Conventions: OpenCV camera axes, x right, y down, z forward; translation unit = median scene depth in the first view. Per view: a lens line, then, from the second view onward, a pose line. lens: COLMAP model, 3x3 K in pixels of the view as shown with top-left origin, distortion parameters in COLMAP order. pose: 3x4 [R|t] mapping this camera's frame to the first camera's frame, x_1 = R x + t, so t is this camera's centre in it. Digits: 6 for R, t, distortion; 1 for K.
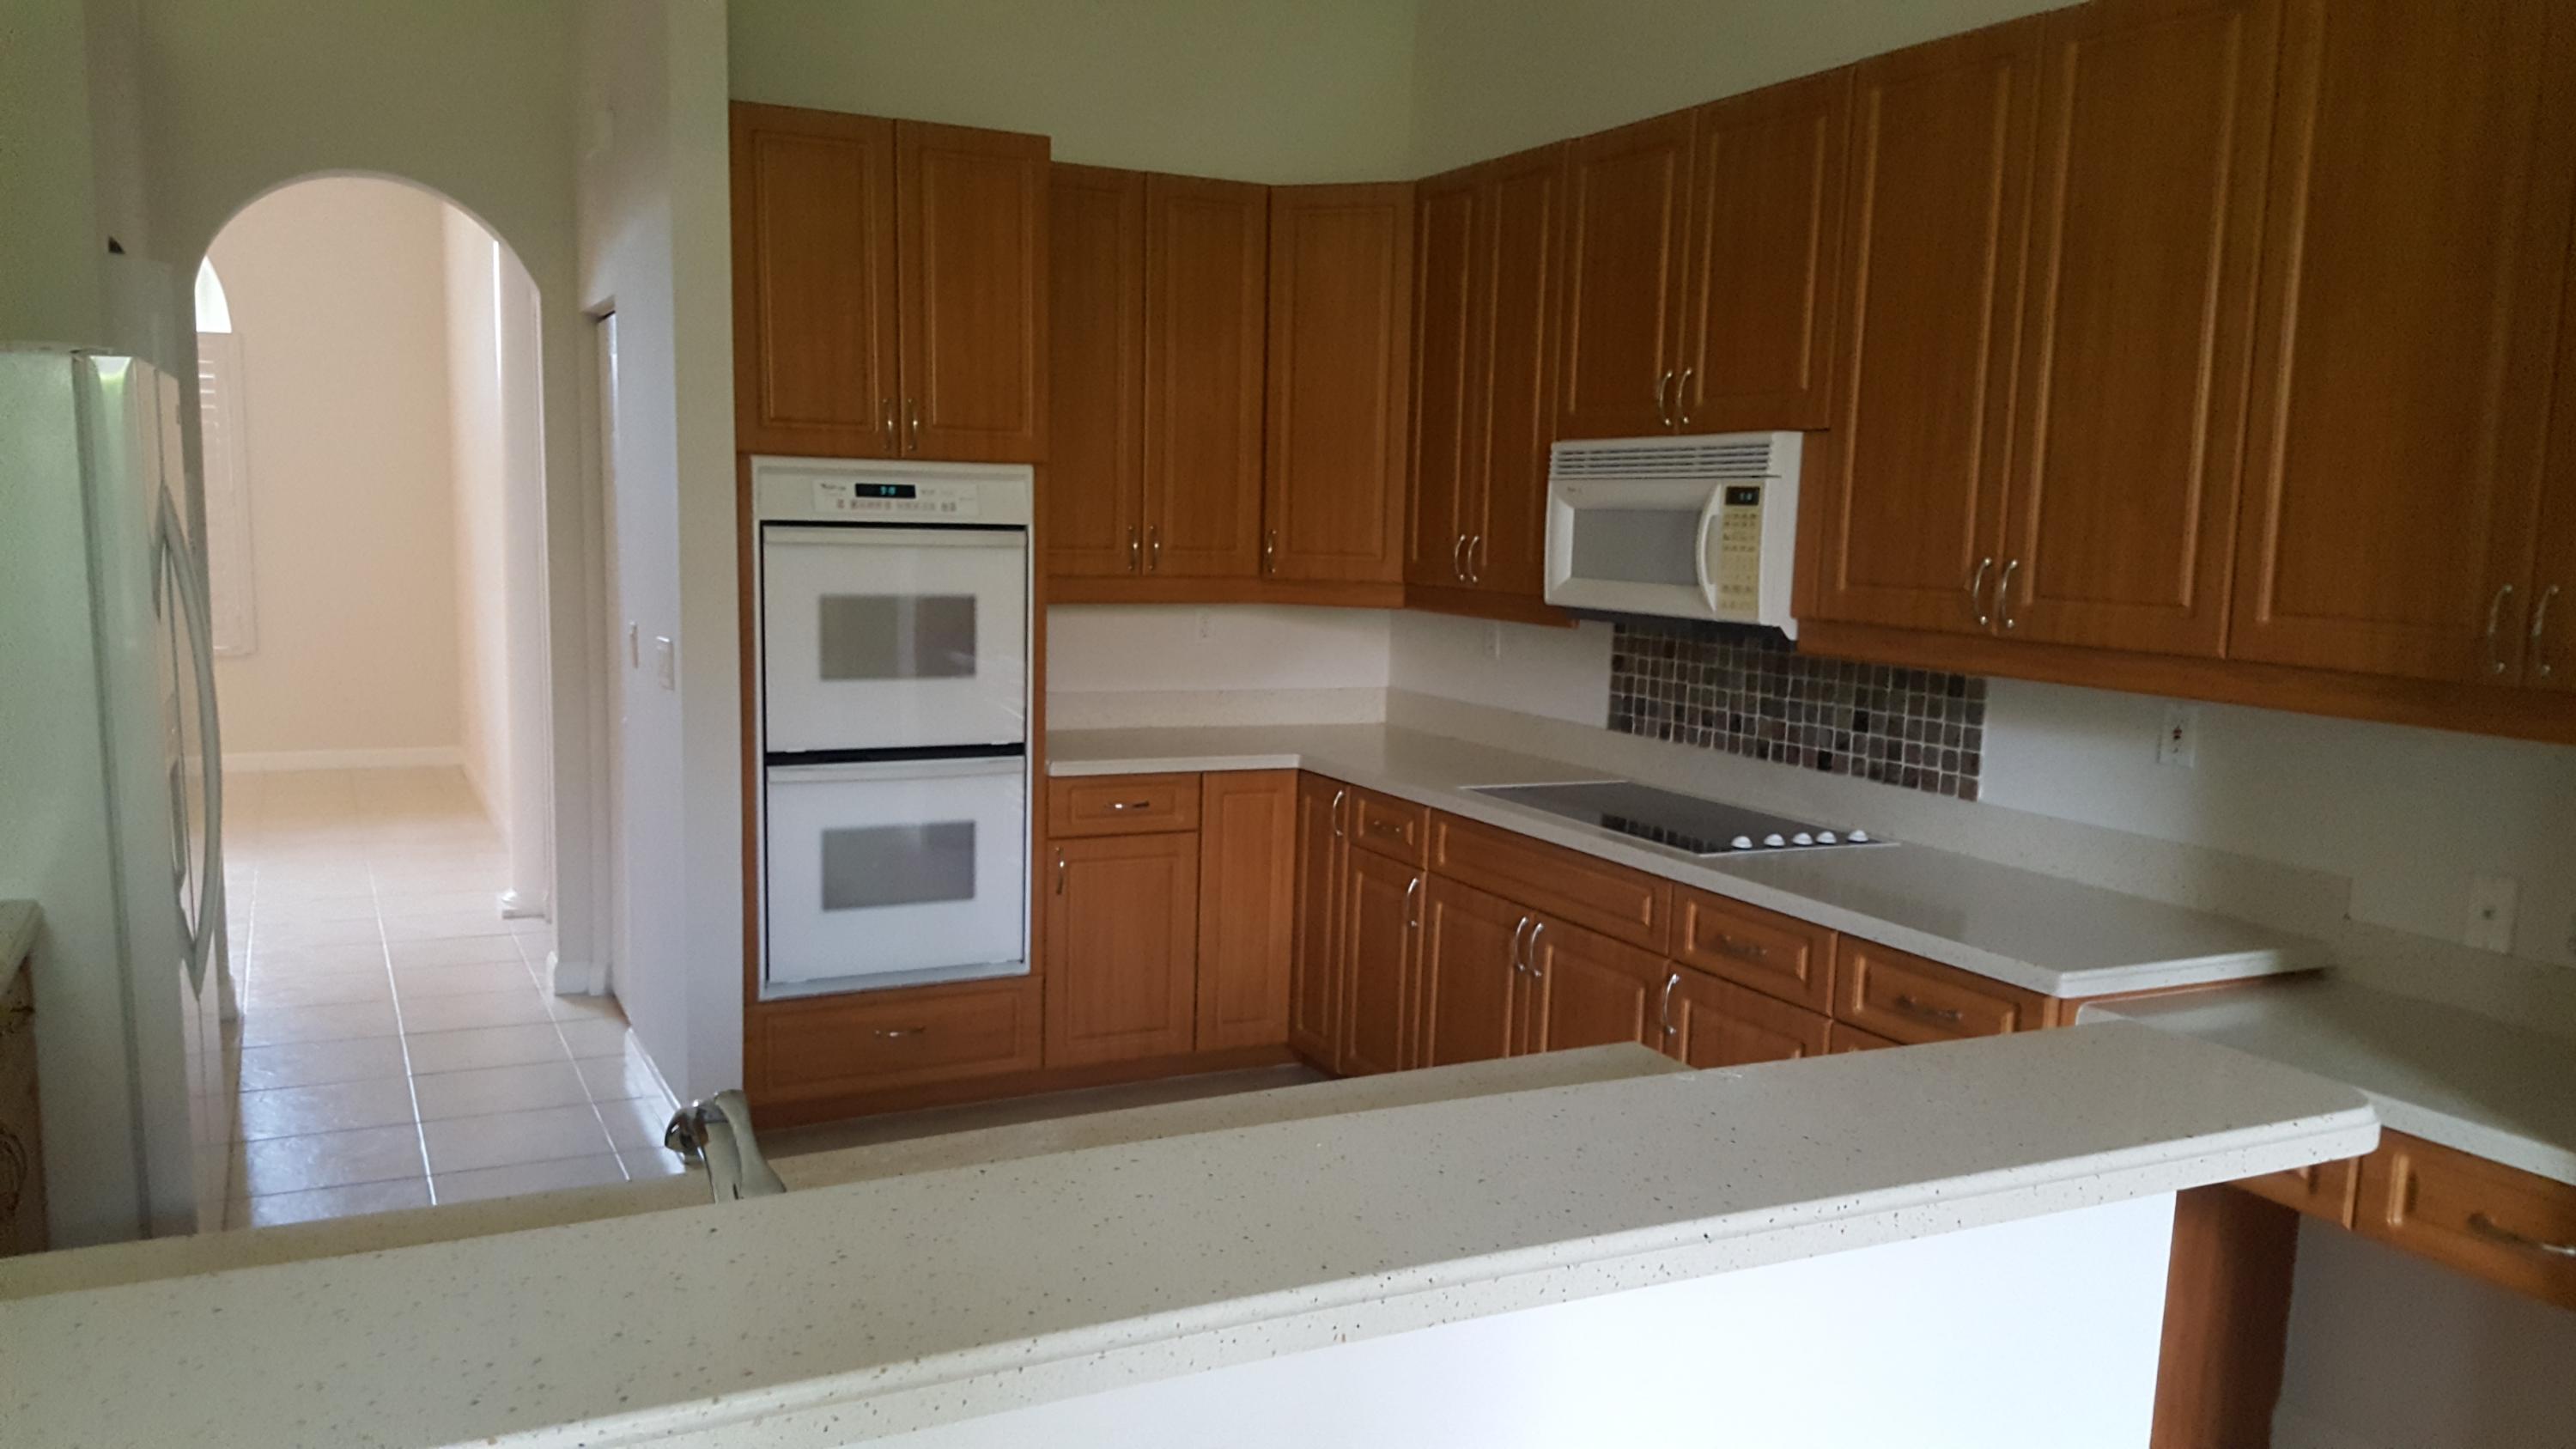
lens RADIAL K [[1921.6, 0, 1279.0], [0, 1921.6, 766.9], [0, 0, 1]] dist [0.119378, -0.223161]
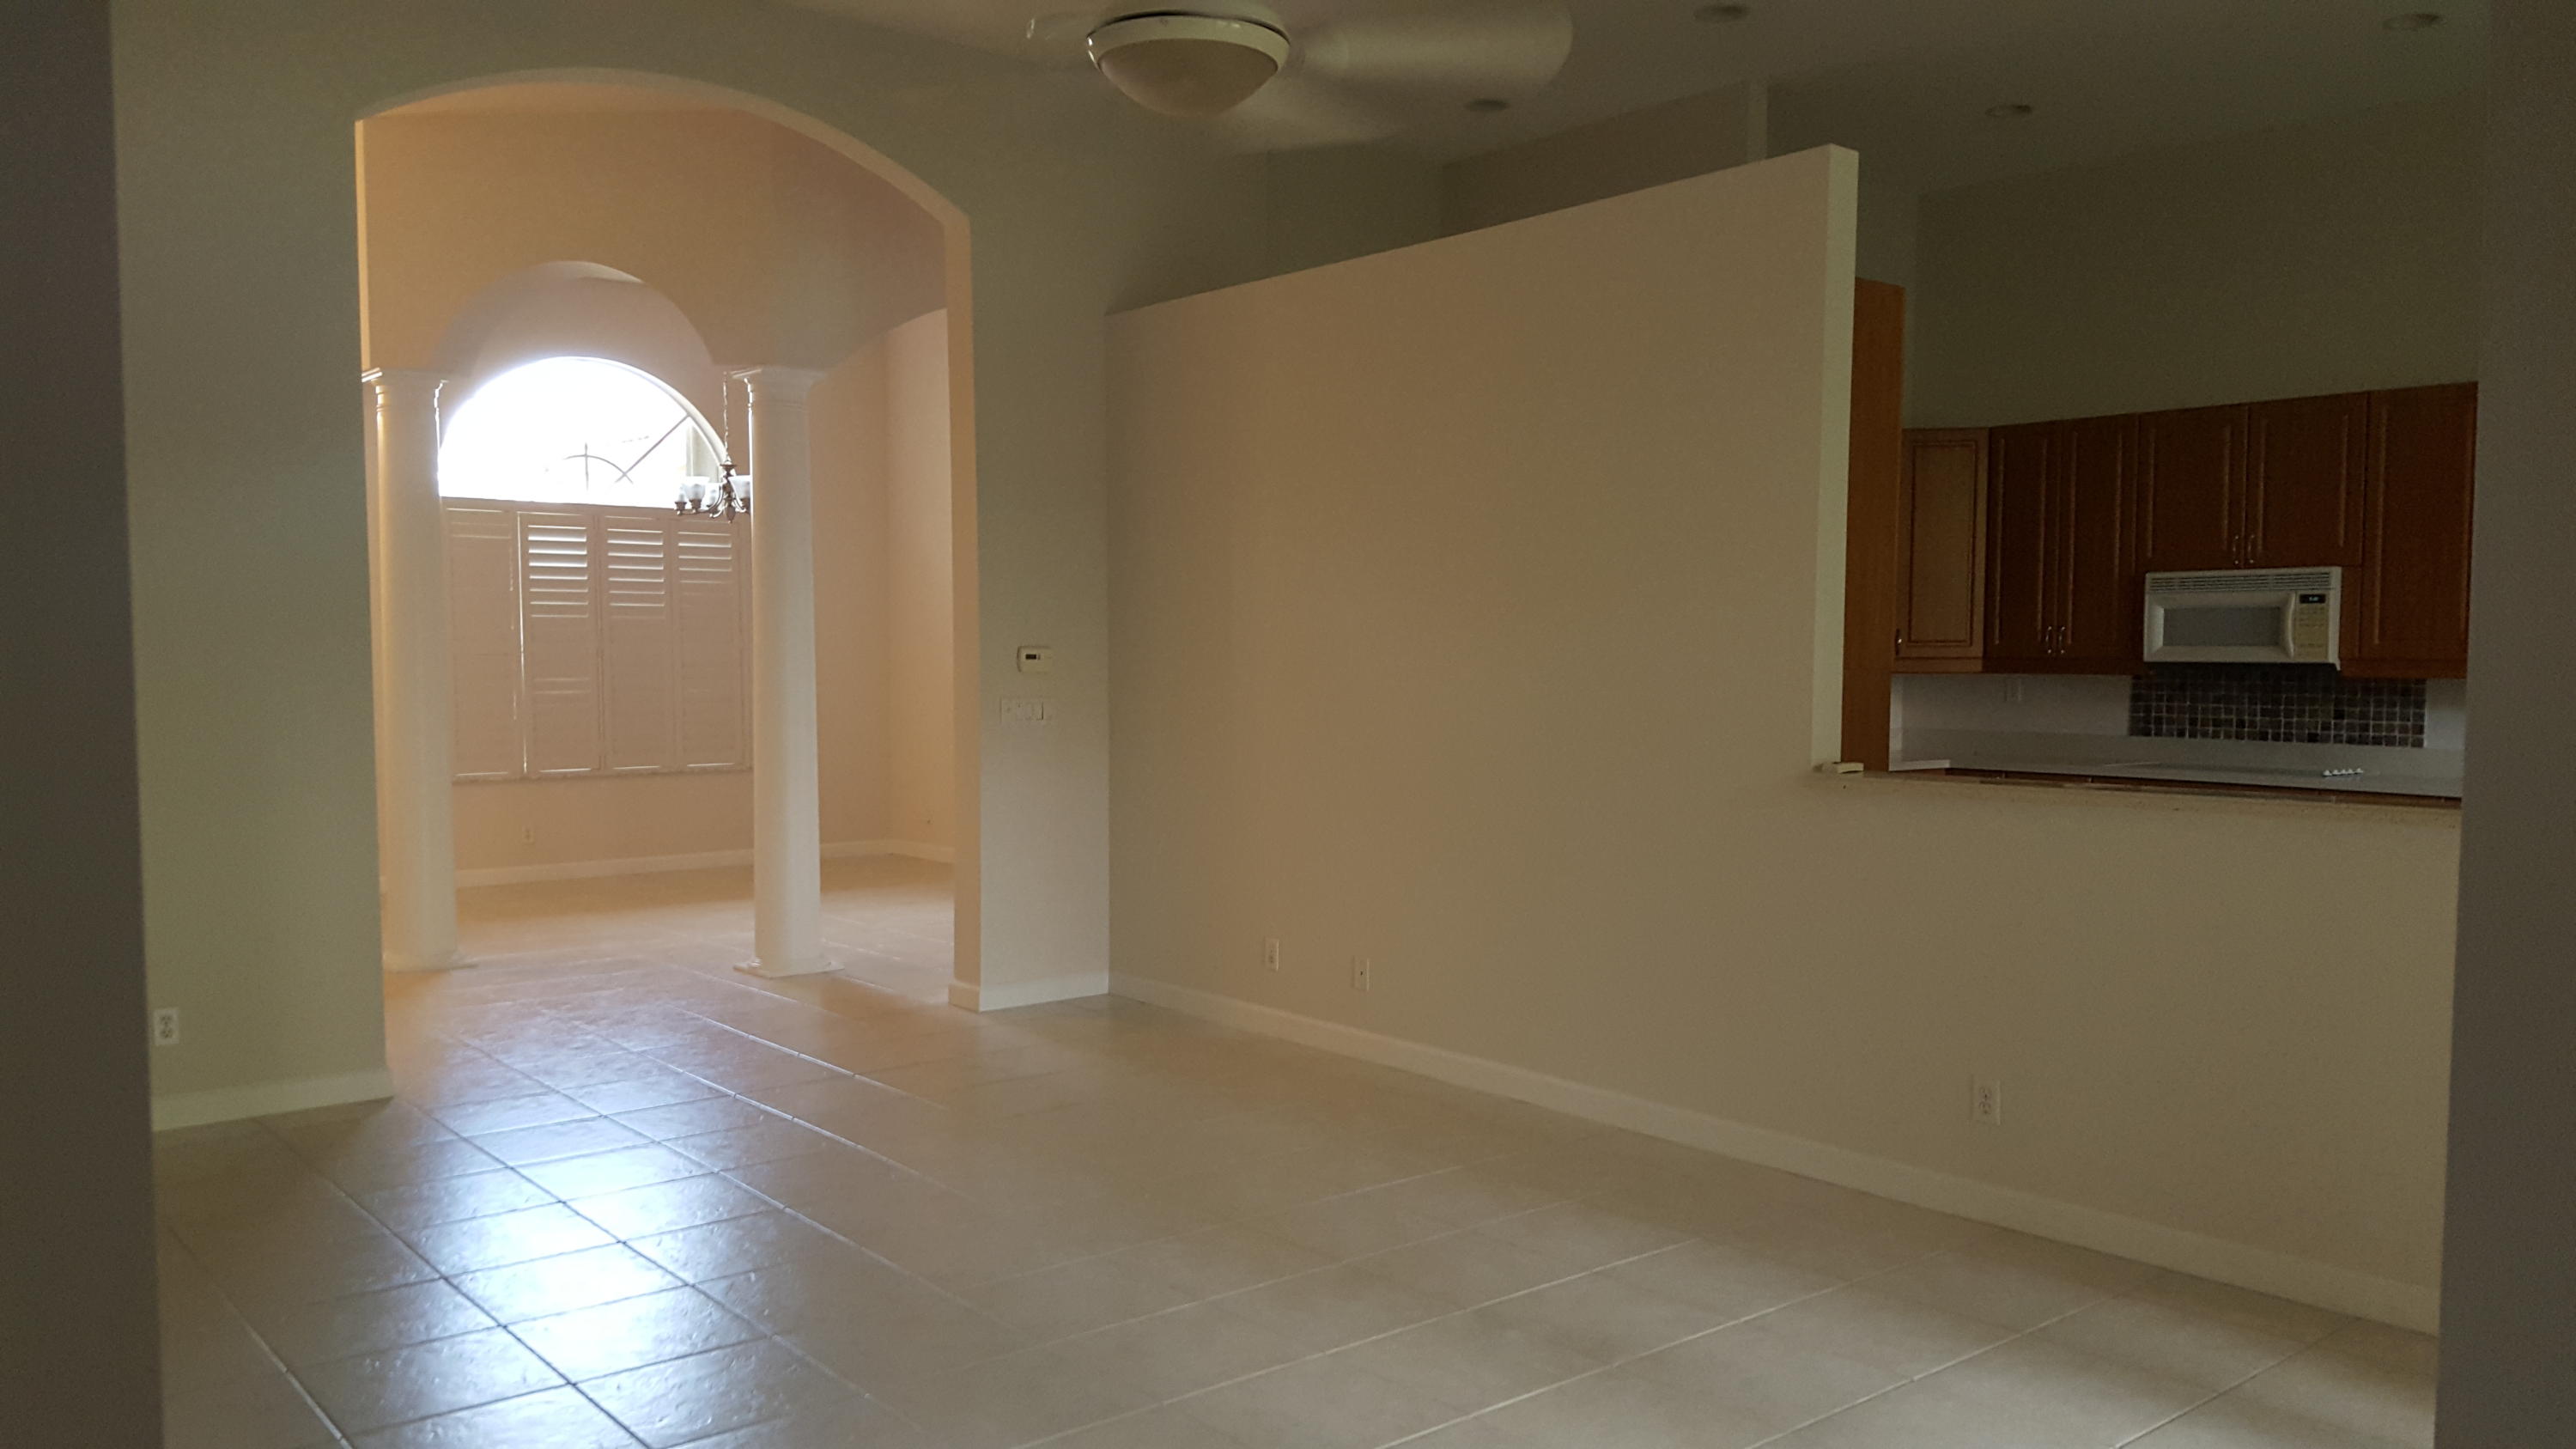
lens RADIAL K [[1921.6, 0, 1279.0], [0, 1921.6, 766.9], [0, 0, 1]] dist [0.119378, -0.223161]
pose [[0.975688, -0.039582, 0.215560, -1.121561], [0.054717, 0.996403, -0.064704, 0.093984], [-0.212224, 0.074925, 0.974344, -0.646588]]
